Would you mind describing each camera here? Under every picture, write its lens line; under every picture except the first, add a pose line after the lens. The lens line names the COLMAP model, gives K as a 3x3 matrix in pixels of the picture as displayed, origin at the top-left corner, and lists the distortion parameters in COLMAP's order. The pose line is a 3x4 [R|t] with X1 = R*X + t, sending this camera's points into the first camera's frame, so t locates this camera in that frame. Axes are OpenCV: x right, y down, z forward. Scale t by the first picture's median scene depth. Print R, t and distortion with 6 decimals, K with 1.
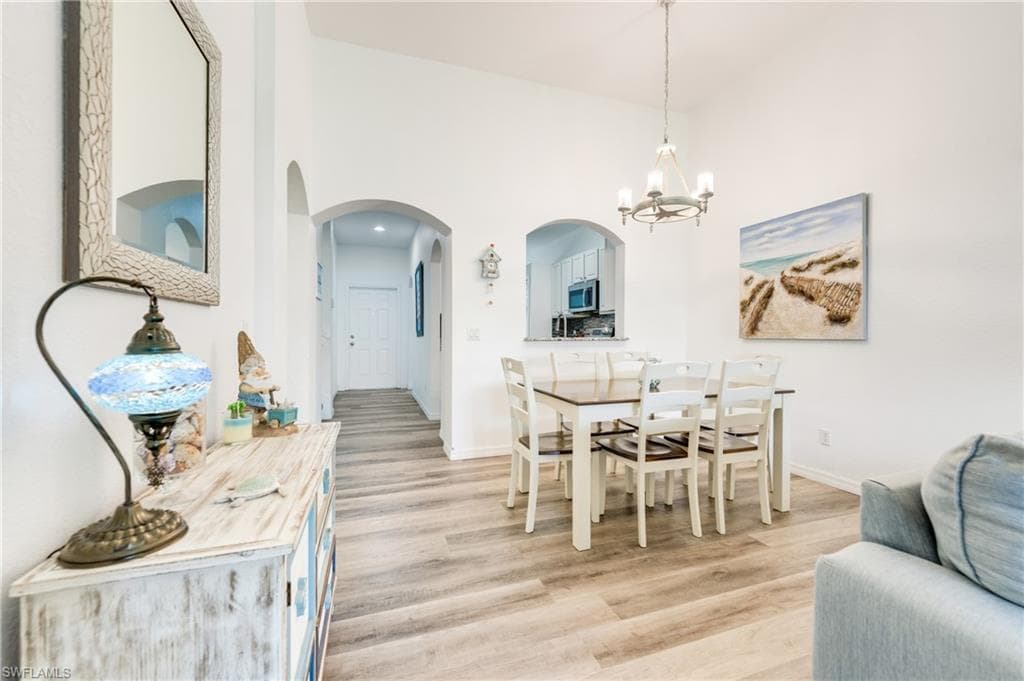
lens RADIAL K [[417.6, 0, 515.4], [0, 417.6, 336.0], [0, 0, 1]] dist [0.001463, 0.000450]
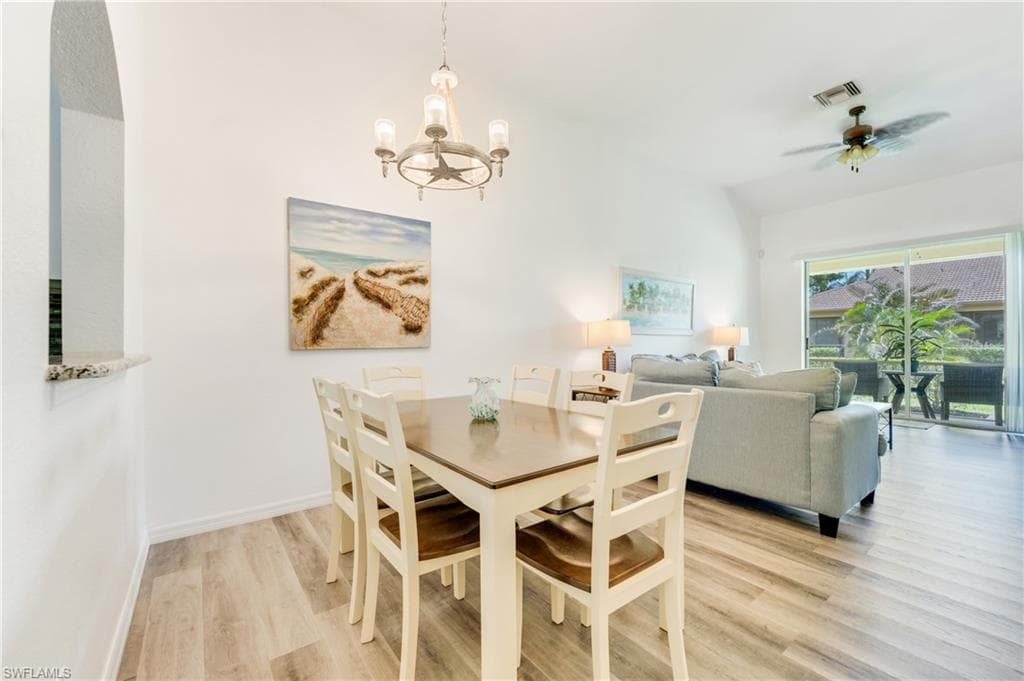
lens RADIAL K [[417.6, 0, 516.6], [0, 417.6, 338.8], [0, 0, 1]] dist [0.001463, 0.000450]
pose [[-0.315300, 0.003412, 0.948986, -0.304363], [0.010126, 0.999949, -0.000231, -0.010592], [-0.948938, 0.009536, -0.315319, 0.974710]]
